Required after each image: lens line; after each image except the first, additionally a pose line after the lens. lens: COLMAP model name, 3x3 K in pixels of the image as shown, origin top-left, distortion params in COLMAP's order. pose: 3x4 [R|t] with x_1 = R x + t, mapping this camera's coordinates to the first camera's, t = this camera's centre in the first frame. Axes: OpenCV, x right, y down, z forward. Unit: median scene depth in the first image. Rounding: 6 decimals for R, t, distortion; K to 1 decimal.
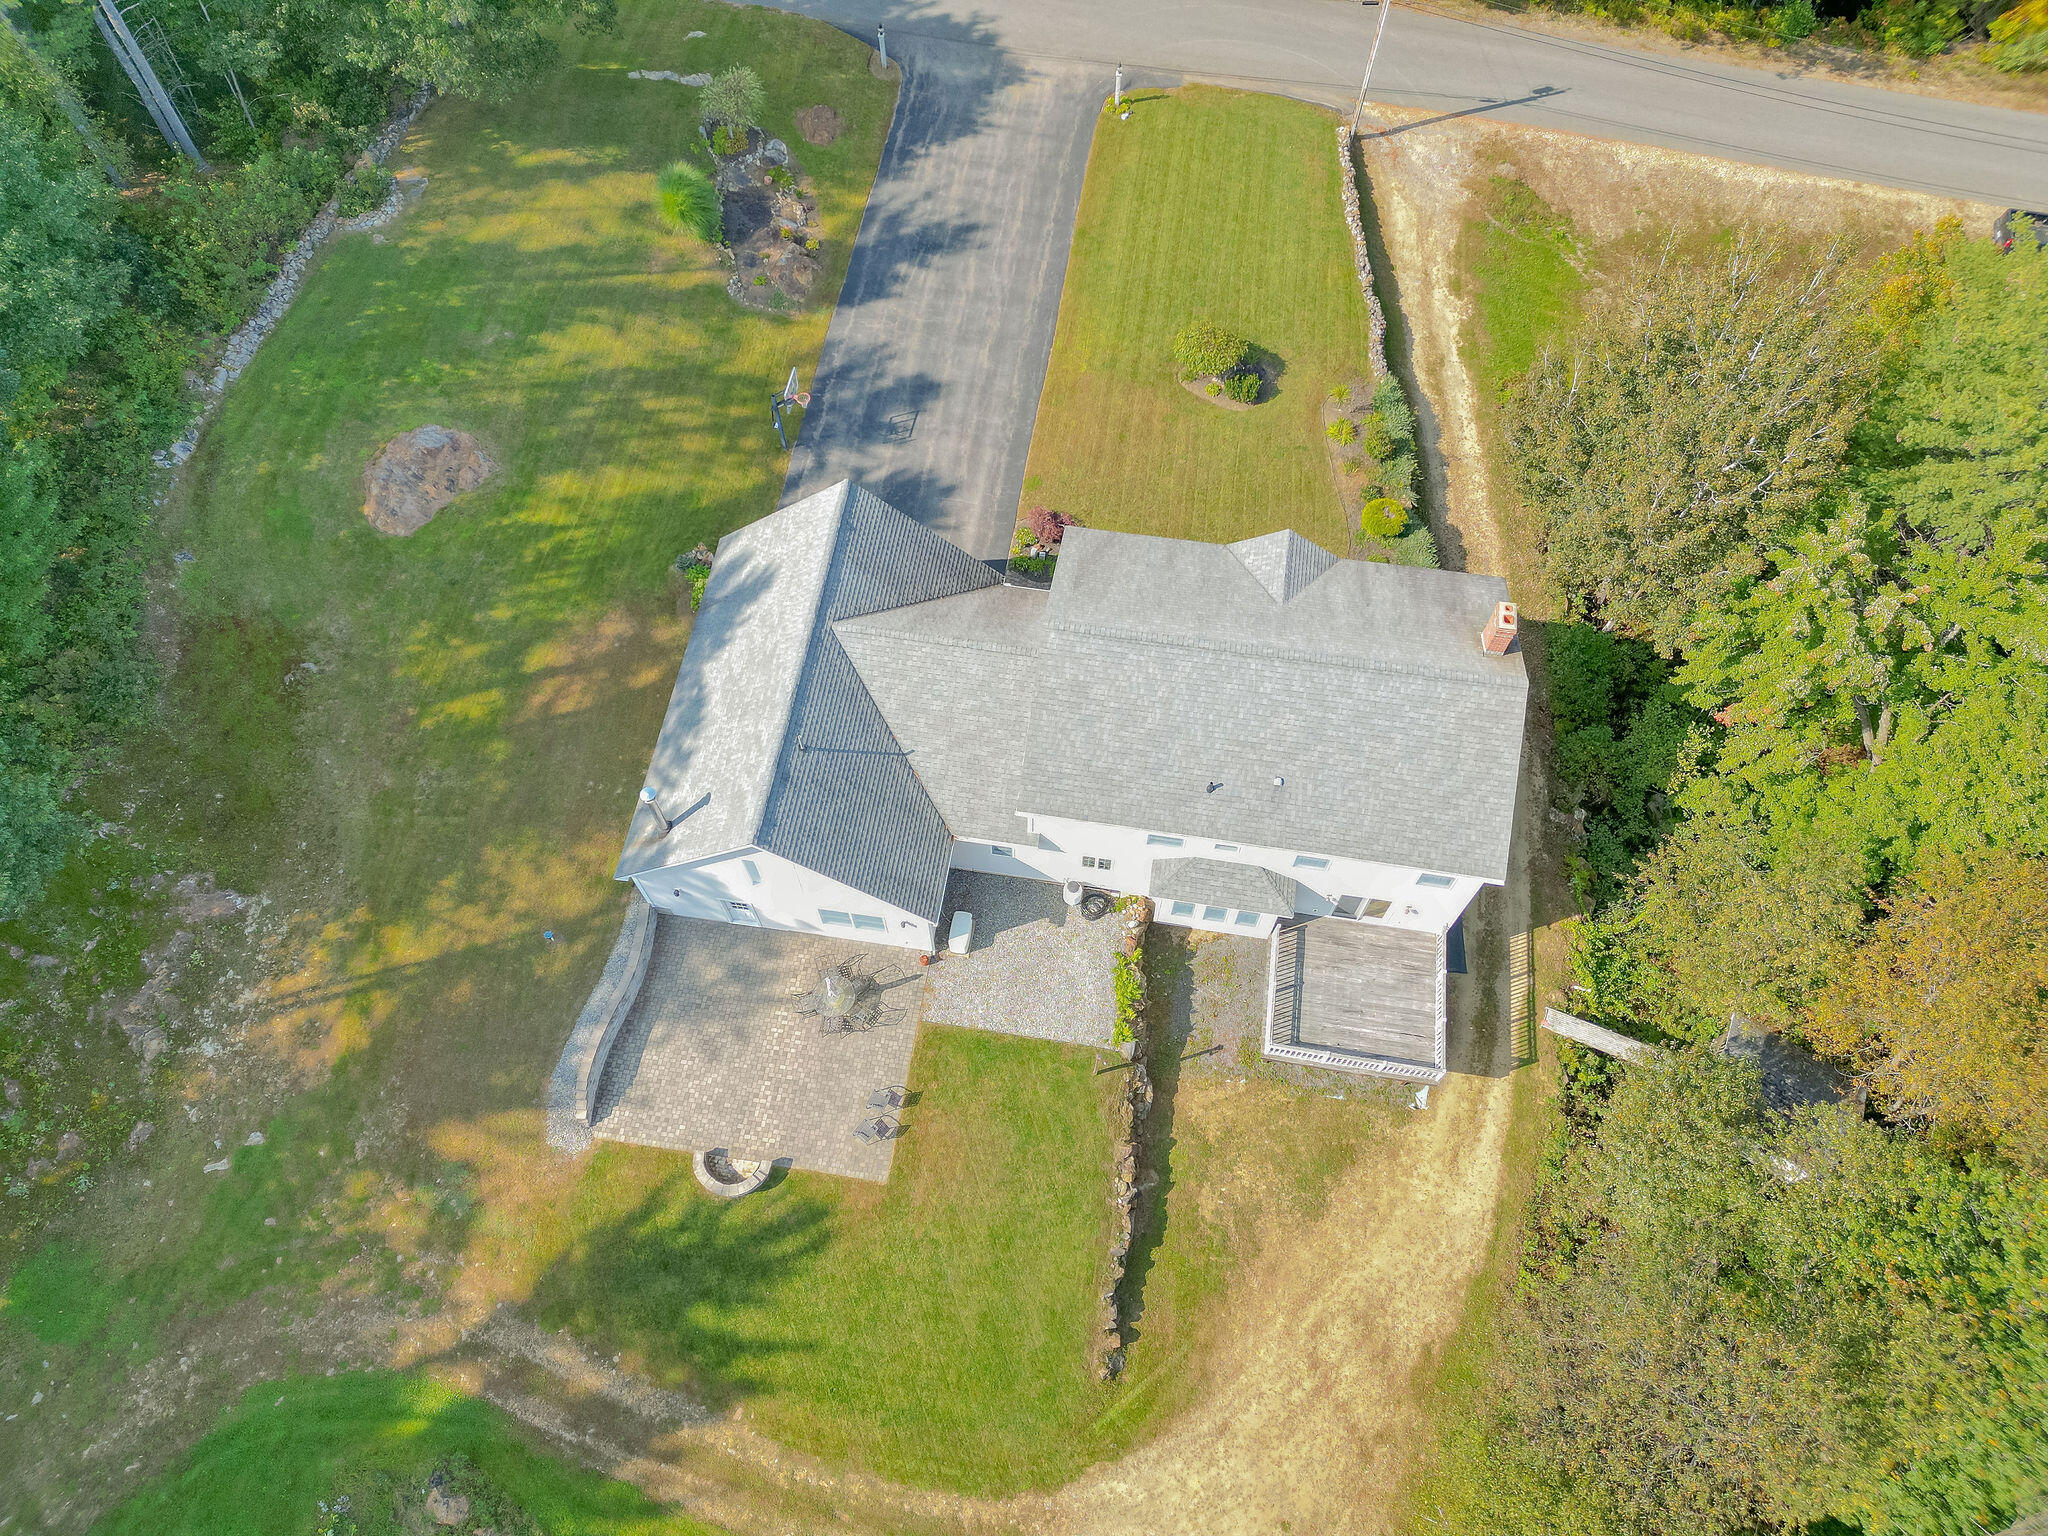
lens RADIAL K [[1468.2, 0, 1022.3], [0, 1468.2, 744.4], [0, 0, 1]] dist [0.076002, -0.080411]
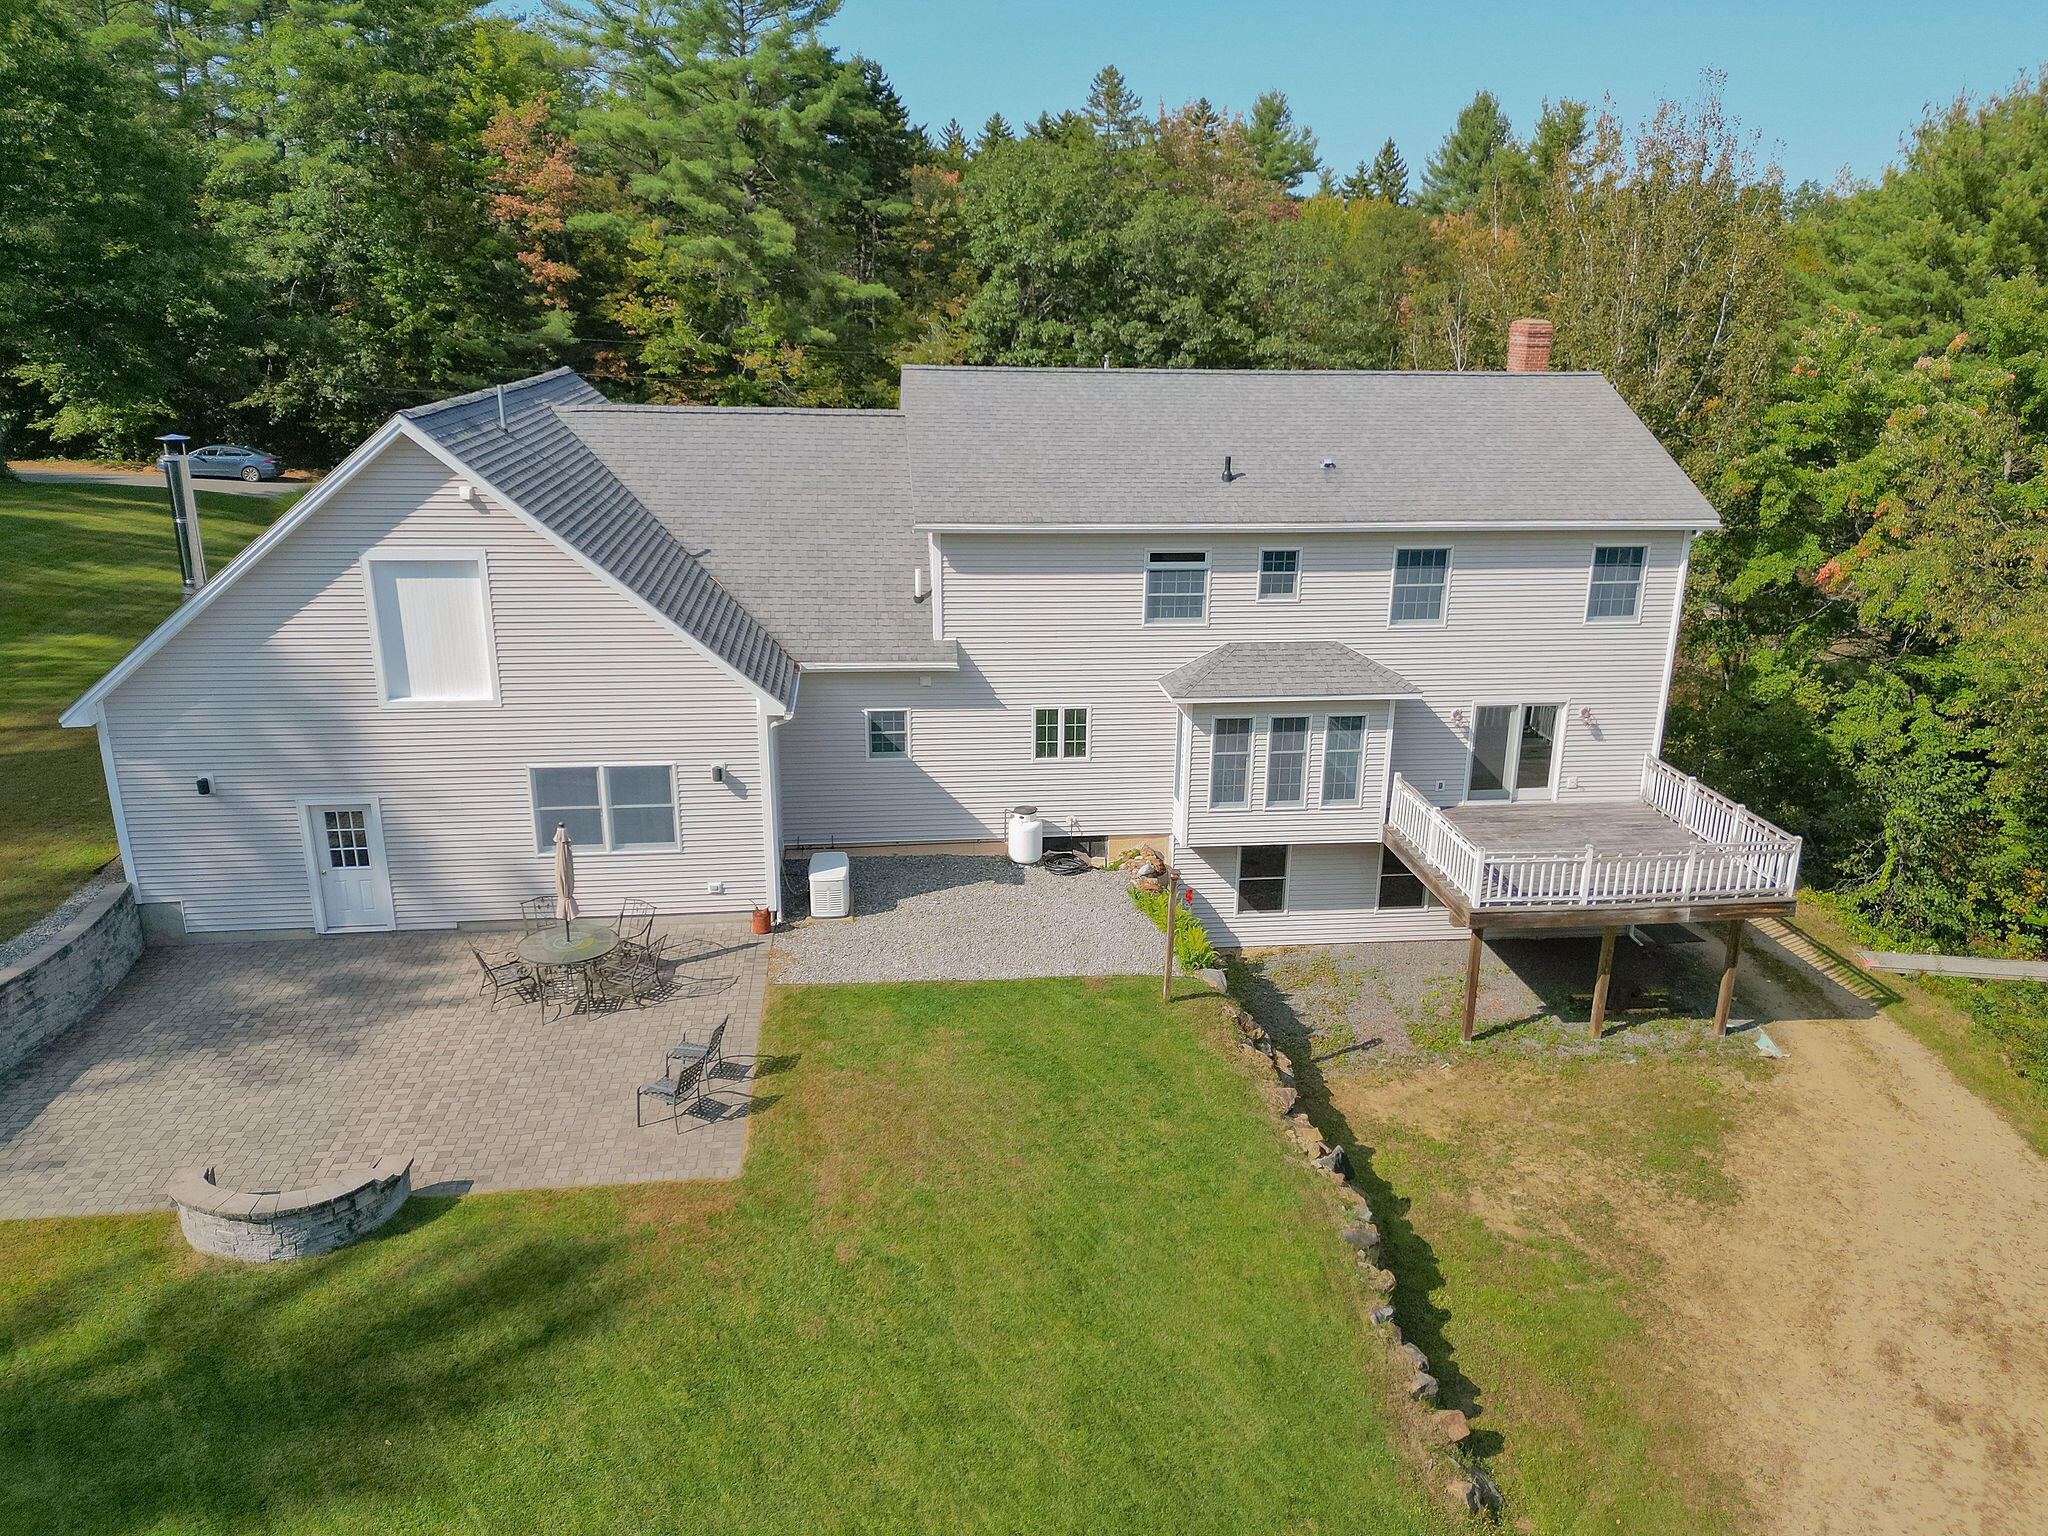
lens RADIAL K [[1535.4, 0, 1075.5], [0, 1535.4, 796.8], [0, 0, 1]] dist [0.085810, -0.091578]
pose [[0.957815, -0.064503, 0.280055, -0.109762], [0.243757, 0.698528, -0.672786, 0.495334], [-0.152229, 0.712670, 0.684783, 0.618728]]
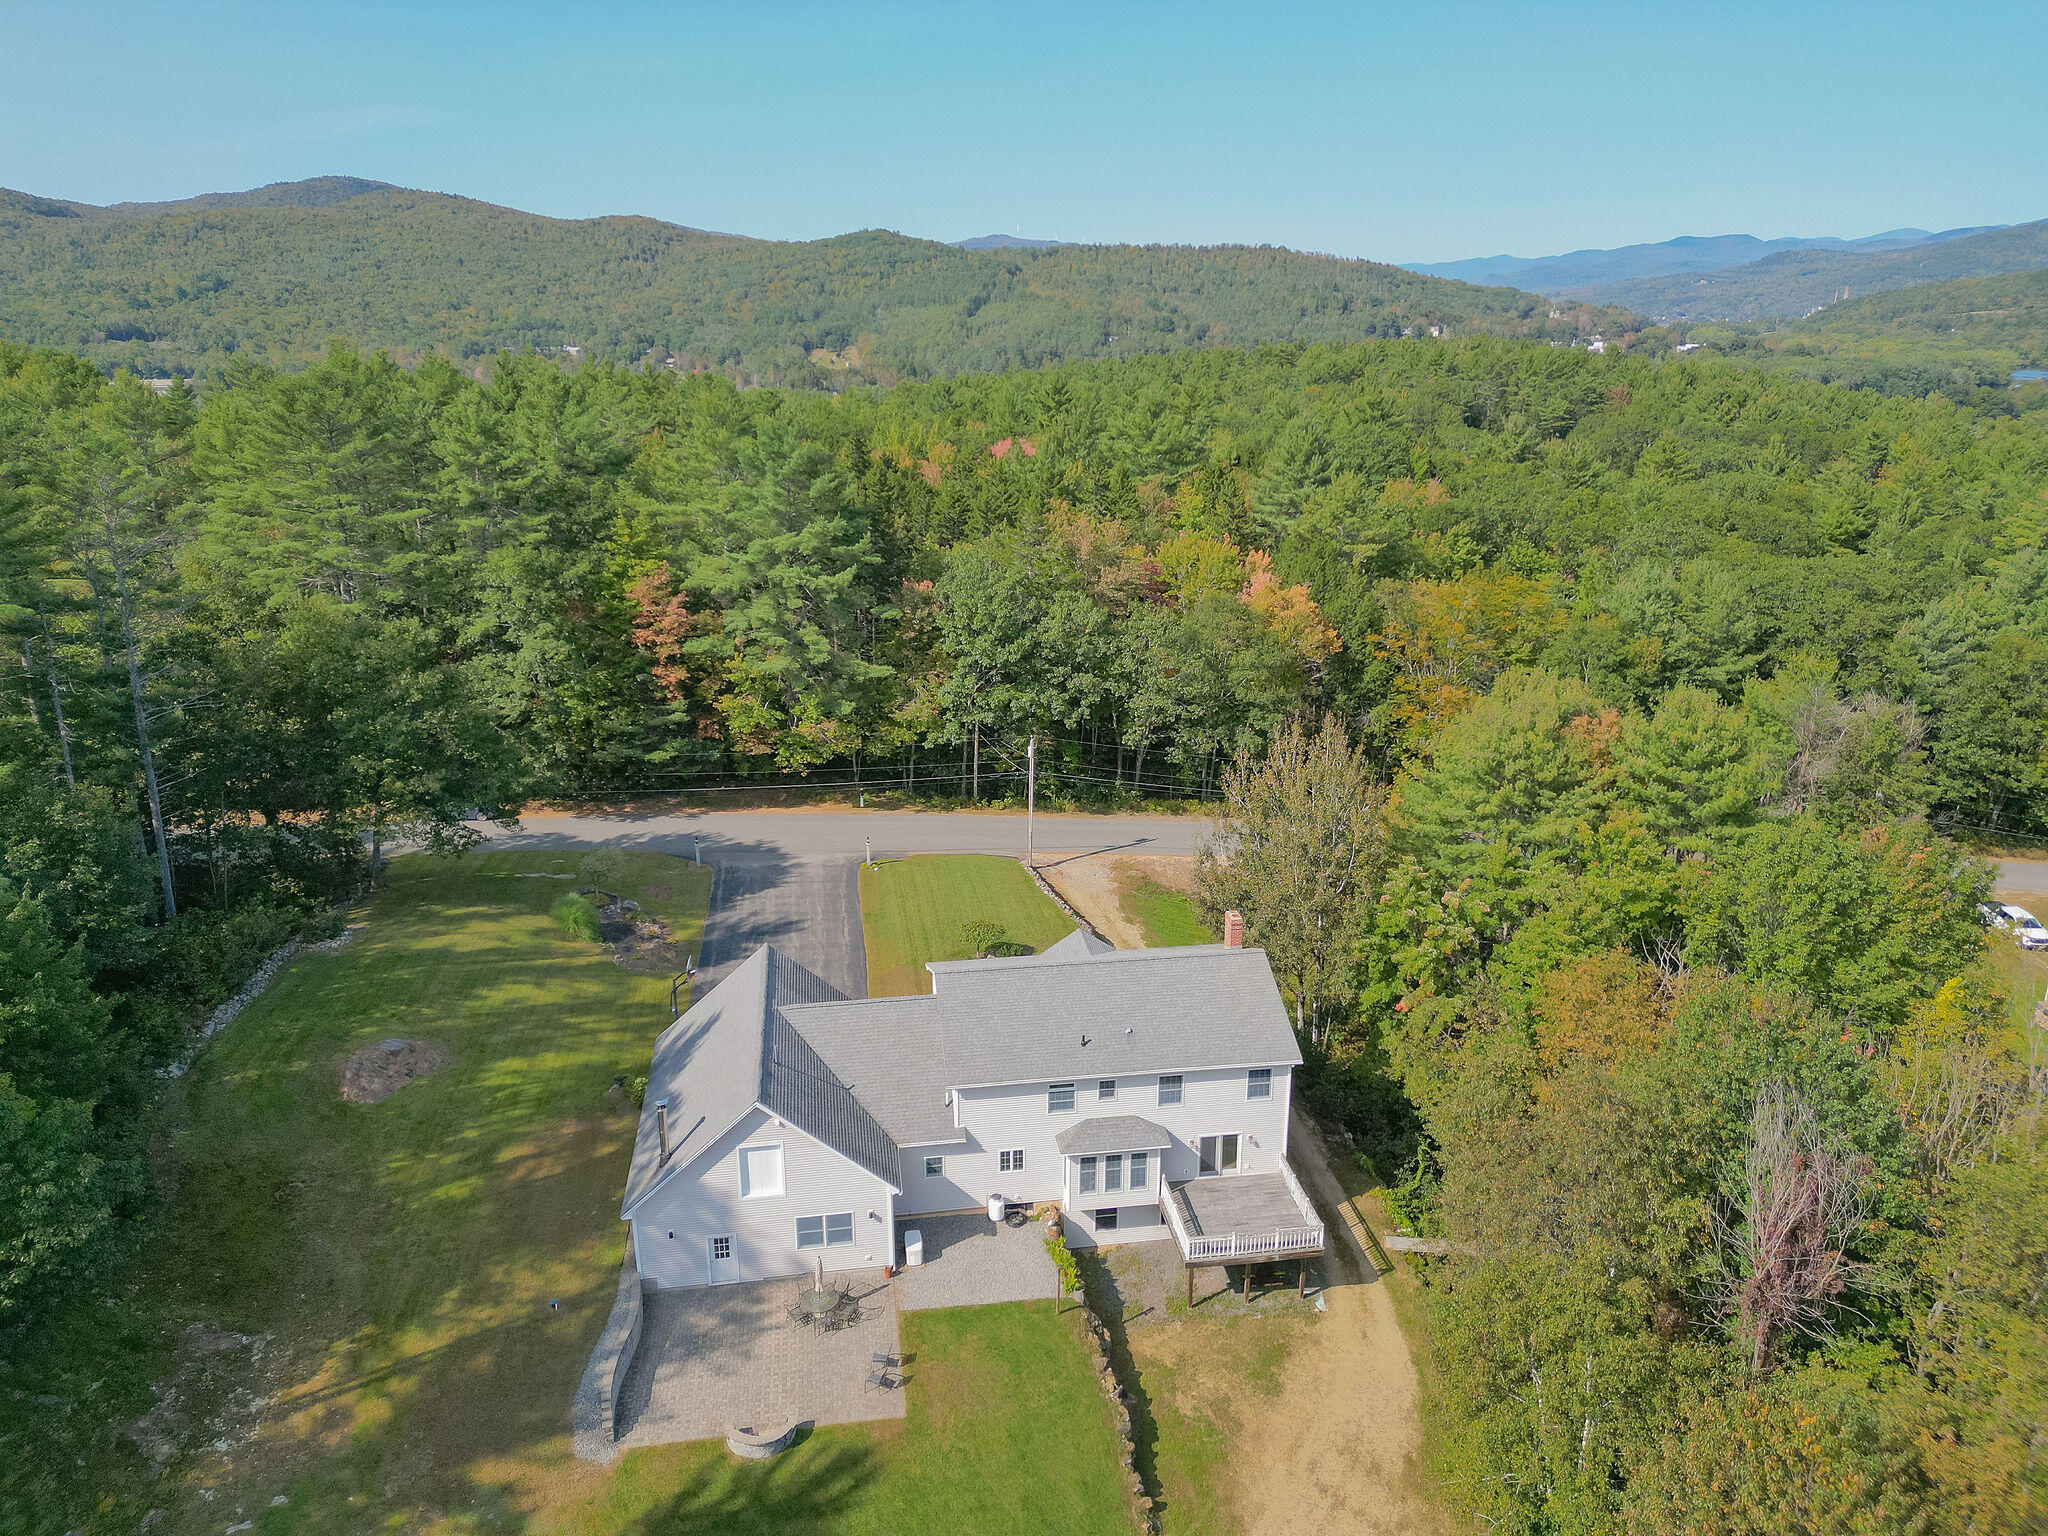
lens RADIAL K [[1468.2, 0, 1022.3], [0, 1468.2, 744.4], [0, 0, 1]] dist [0.076002, -0.080411]
pose [[0.955221, -0.086582, 0.282942, -0.264923], [0.261377, 0.695101, -0.669714, 0.678468], [-0.138688, 0.713679, 0.686606, -0.110568]]
